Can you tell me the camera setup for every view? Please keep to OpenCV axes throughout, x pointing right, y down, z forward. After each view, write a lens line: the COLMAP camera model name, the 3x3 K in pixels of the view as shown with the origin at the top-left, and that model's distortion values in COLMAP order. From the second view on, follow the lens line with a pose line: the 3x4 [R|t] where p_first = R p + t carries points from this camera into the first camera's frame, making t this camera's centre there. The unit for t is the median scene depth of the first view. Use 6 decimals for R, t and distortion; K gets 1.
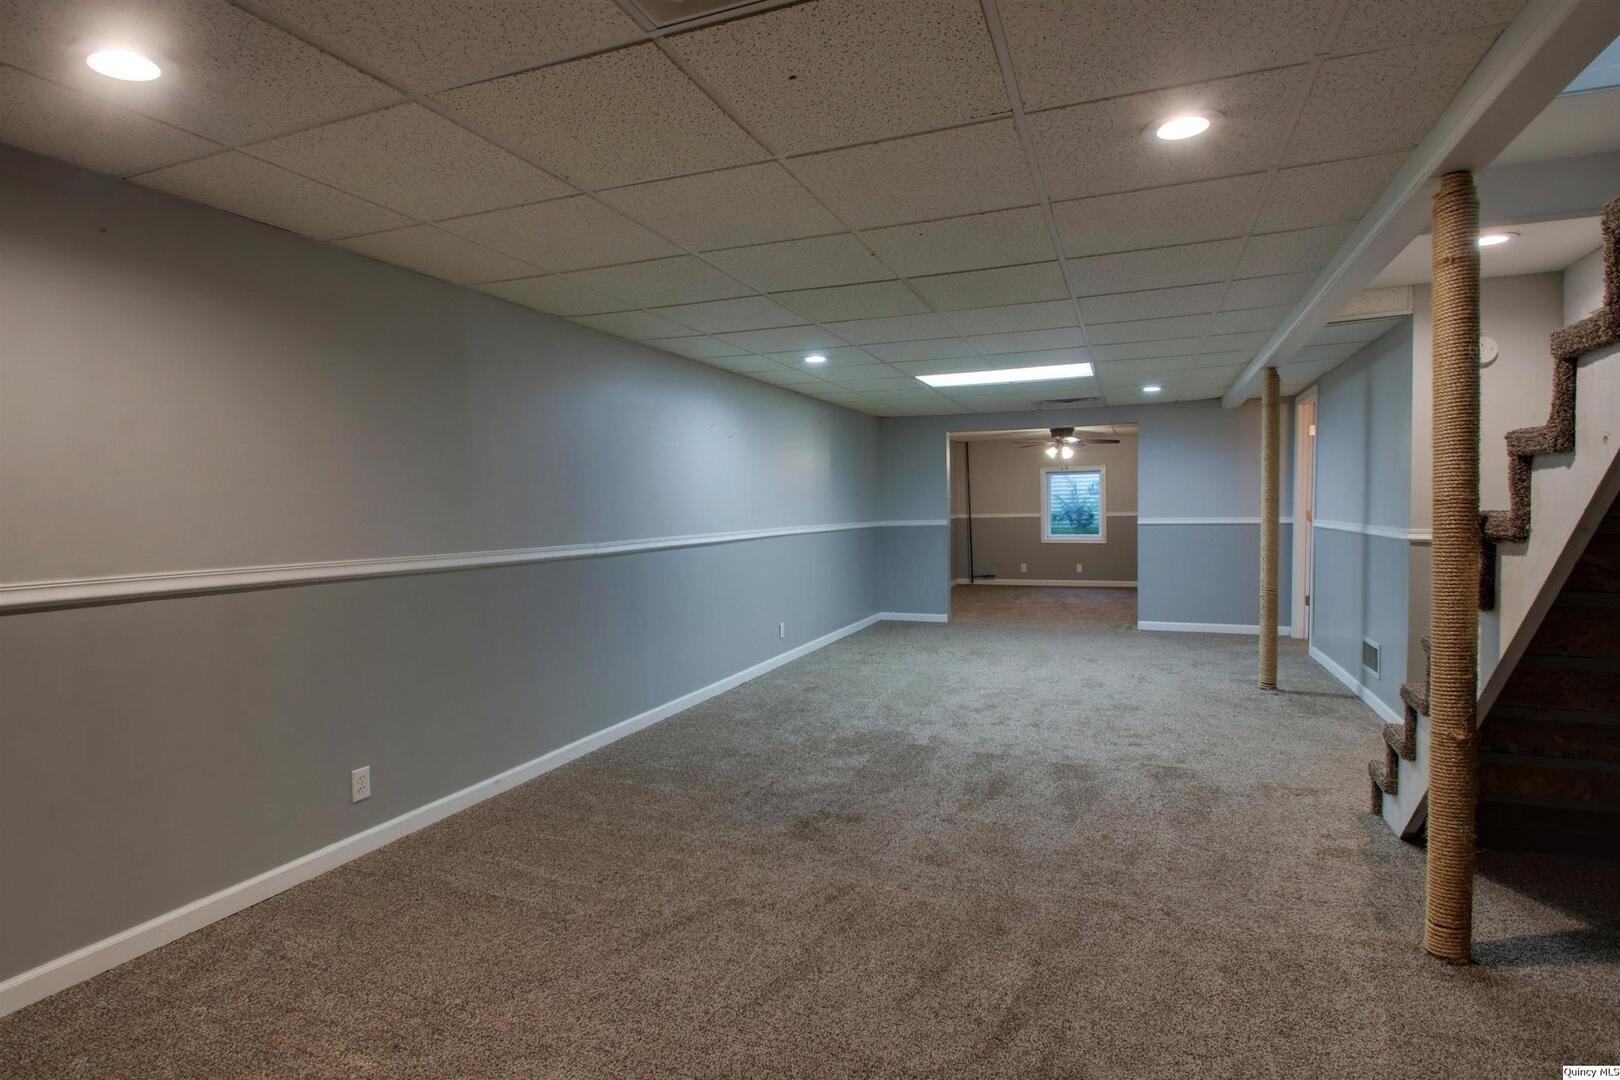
lens RADIAL K [[846.8, 0, 833.1], [0, 846.8, 532.4], [0, 0, 1]] dist [0.000058, 0.000060]
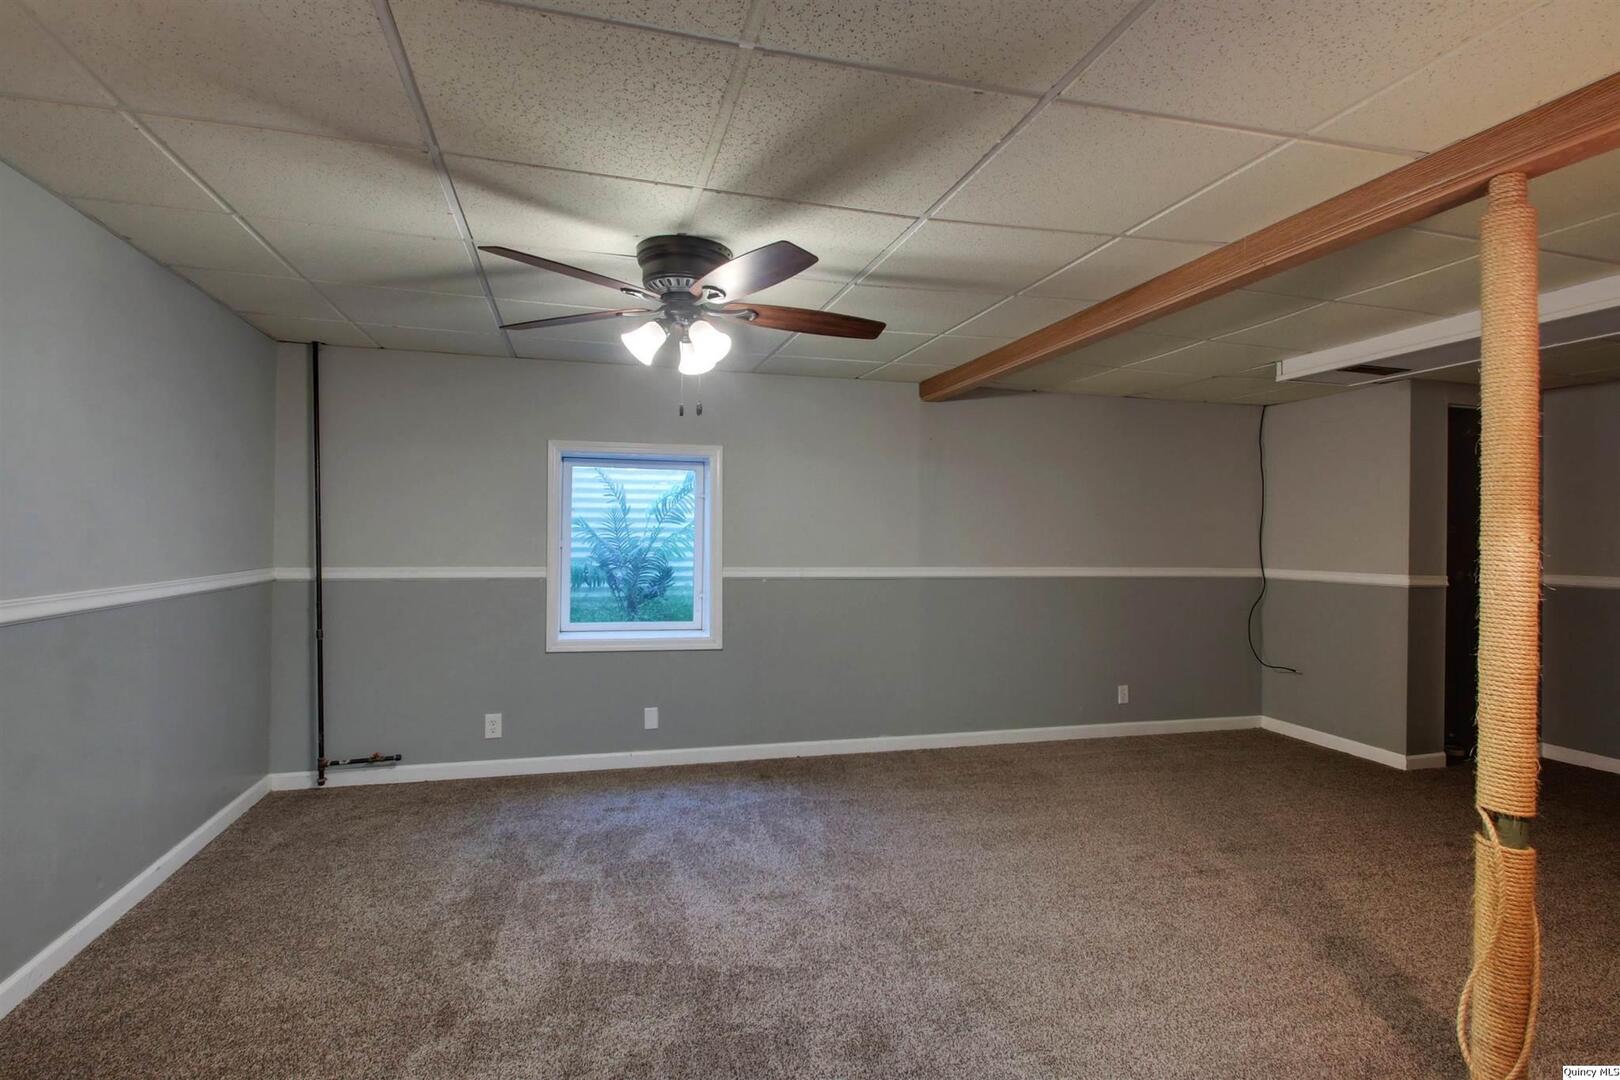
lens RADIAL K [[846.8, 0, 833.1], [0, 846.8, 532.4], [0, 0, 1]] dist [0.000058, 0.000060]
pose [[0.804178, 0.030904, 0.593585, 0.127990], [-0.005837, 0.999010, -0.044104, -0.021841], [-0.594360, 0.032002, 0.803562, 0.631744]]
